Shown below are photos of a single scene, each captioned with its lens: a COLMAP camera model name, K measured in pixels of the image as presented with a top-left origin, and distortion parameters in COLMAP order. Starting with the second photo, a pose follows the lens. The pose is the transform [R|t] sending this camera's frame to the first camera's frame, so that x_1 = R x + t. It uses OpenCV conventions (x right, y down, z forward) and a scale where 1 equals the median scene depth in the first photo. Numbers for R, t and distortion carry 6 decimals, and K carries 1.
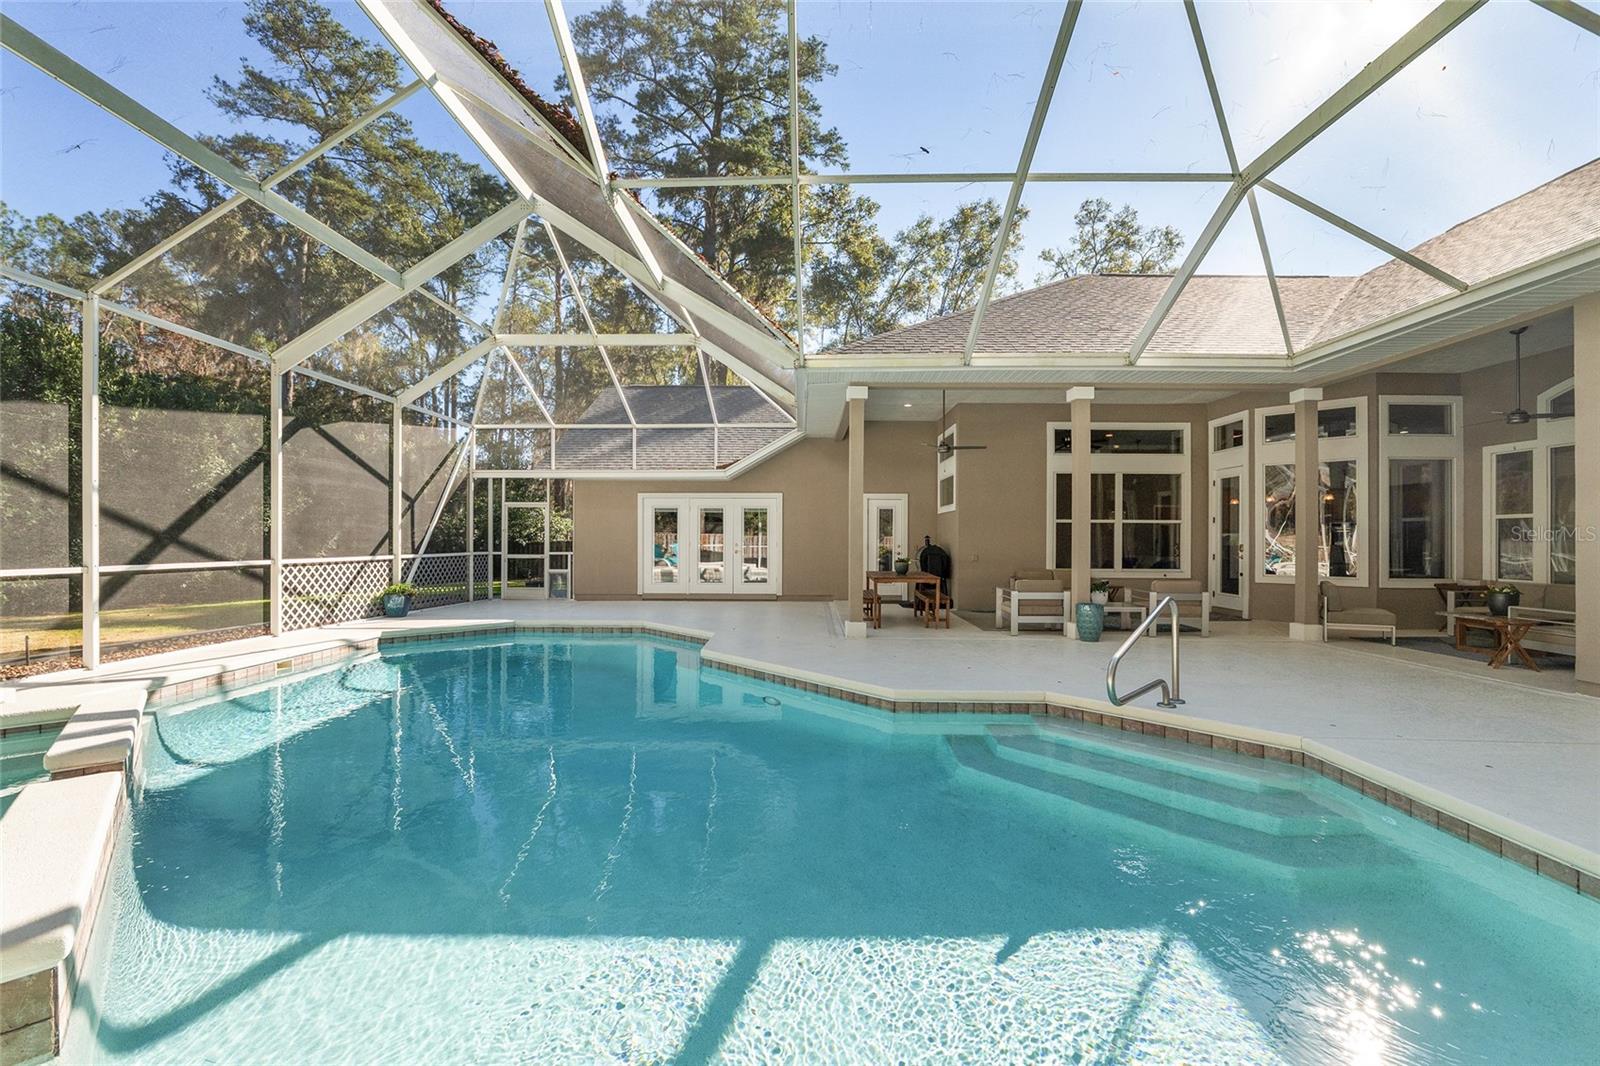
lens RADIAL K [[664.6, 0, 802.2], [0, 664.6, 528.5], [0, 0, 1]] dist [-0.018419, -0.000938]
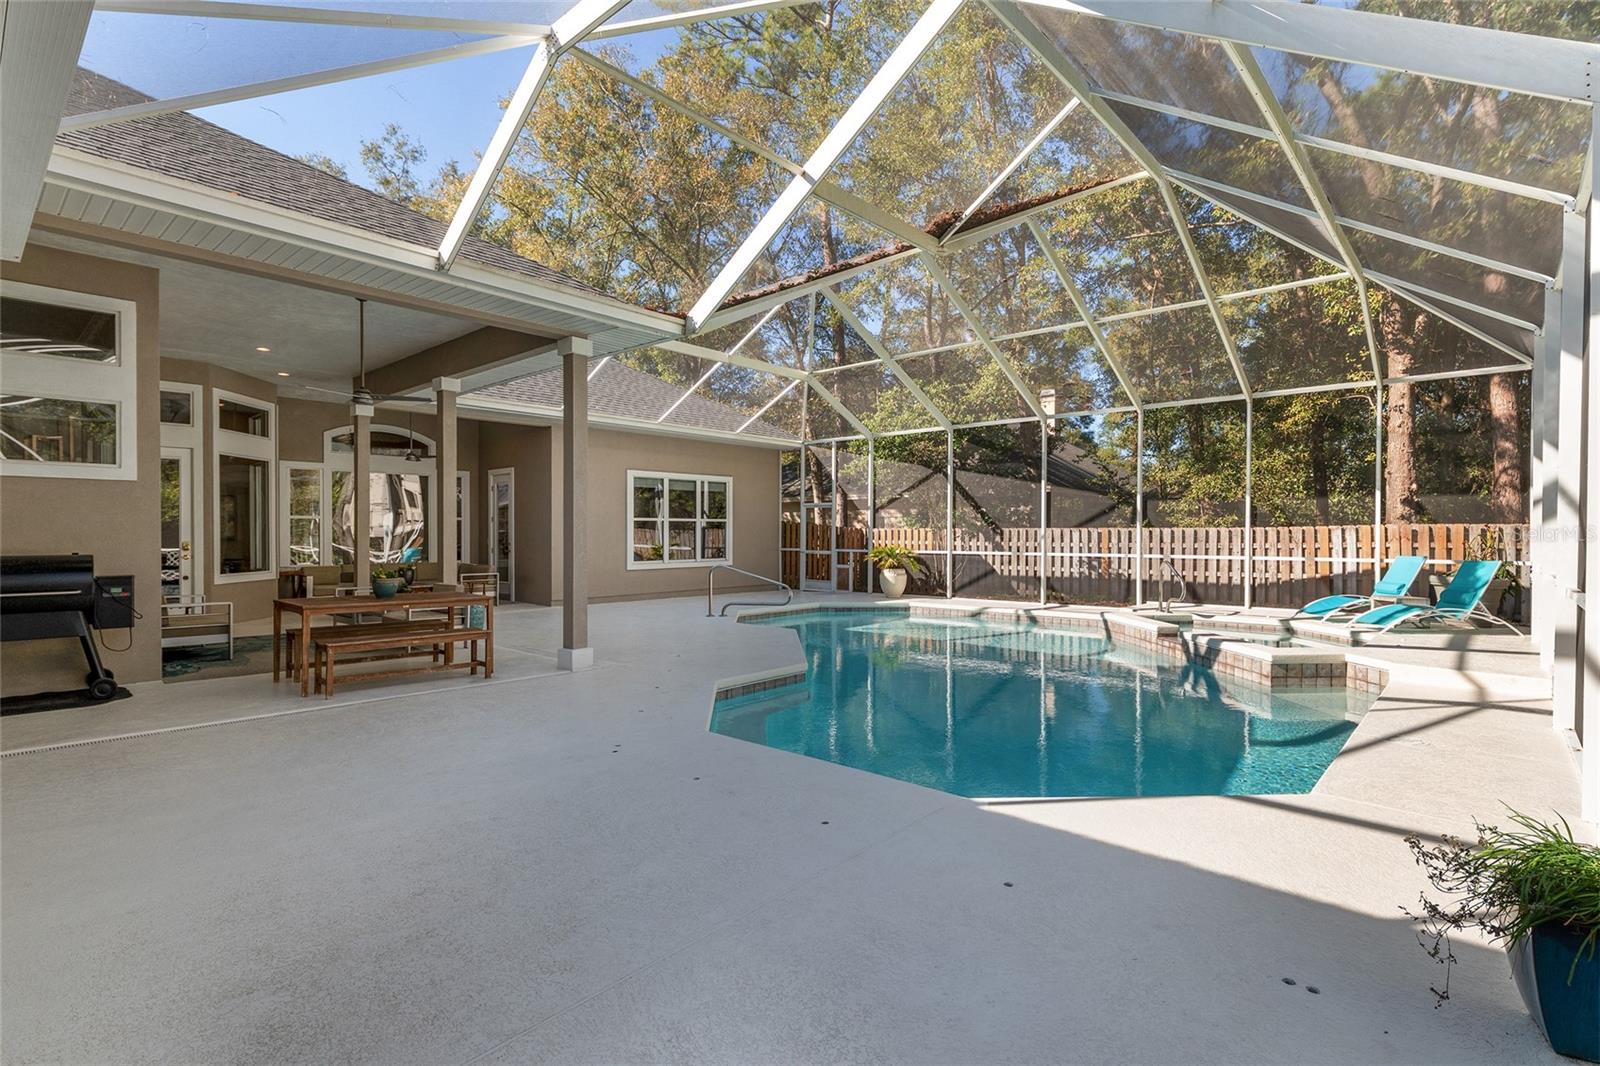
lens RADIAL K [[765.3, 0, 801.2], [0, 765.3, 536.3], [0, 0, 1]] dist [-0.001589, -0.000427]
pose [[-0.767490, -0.004872, 0.641042, -0.572096], [-0.009491, 0.999948, -0.003763, 0.012659], [-0.640990, -0.008972, -0.767497, 1.303332]]
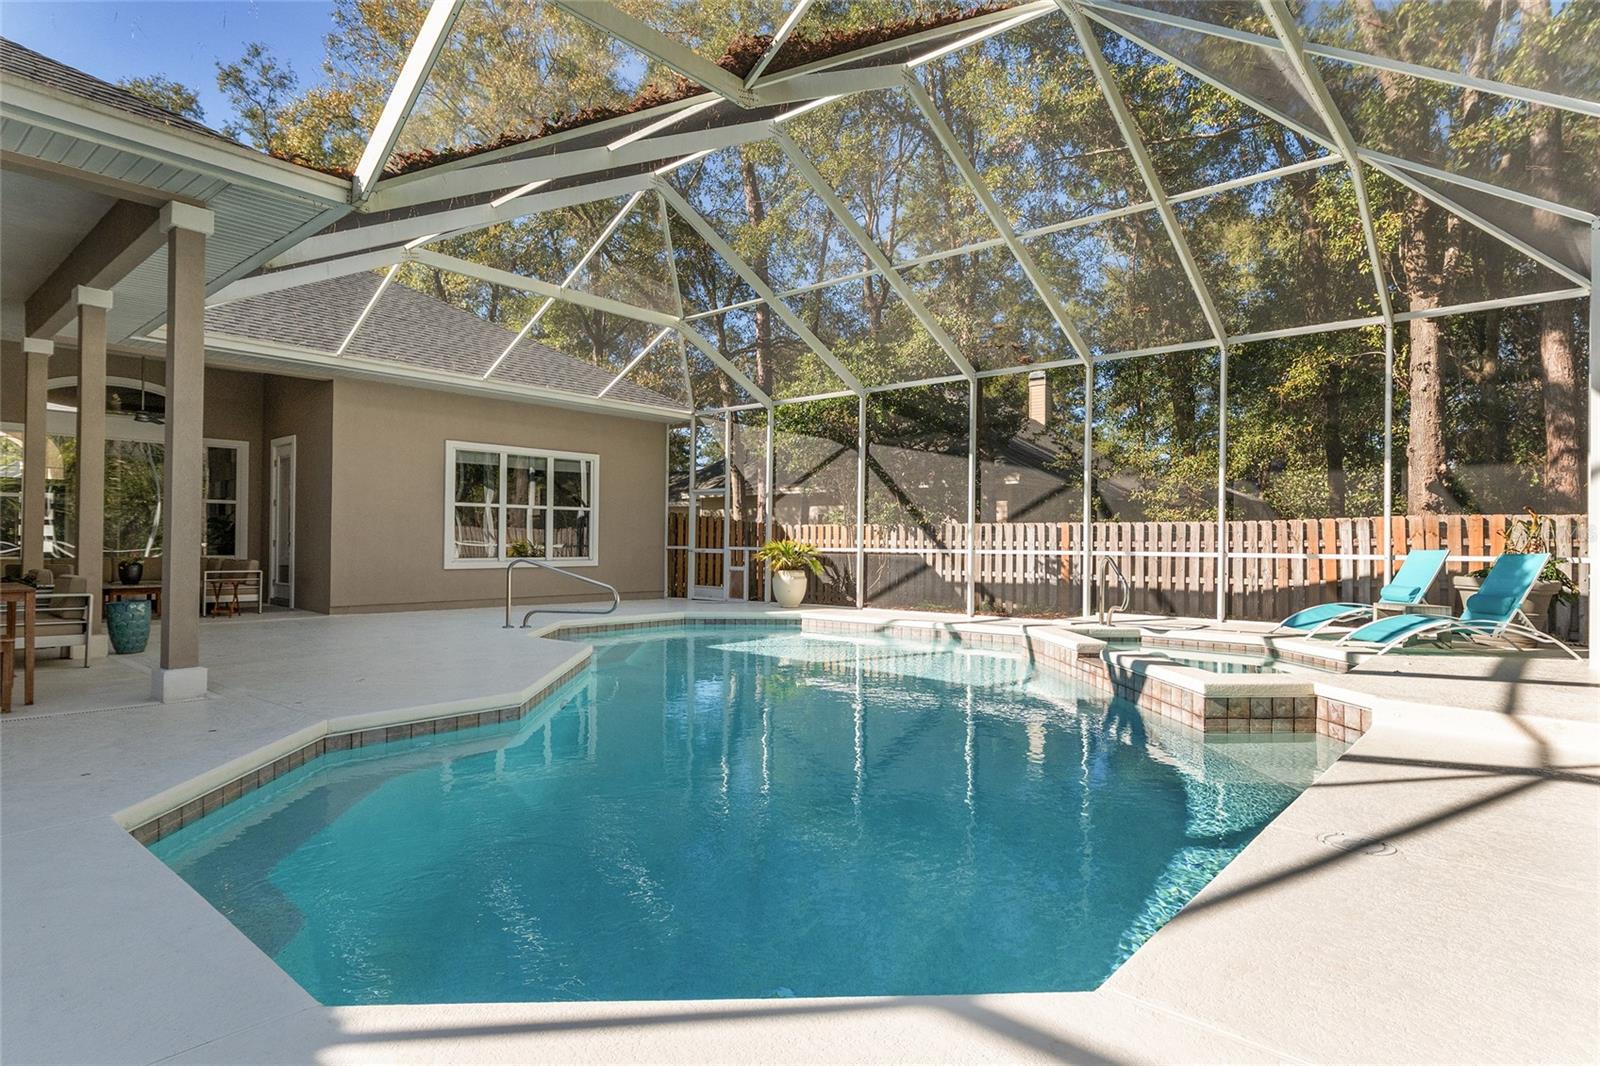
lens RADIAL K [[859.1, 0, 801.8], [0, 859.1, 534.2], [0, 0, 1]] dist [-0.003699, -0.000086]
pose [[-0.776806, -0.002060, 0.629736, -0.593438], [-0.017725, 0.999670, -0.018595, 0.037642], [-0.629490, -0.025606, -0.776586, 1.046299]]
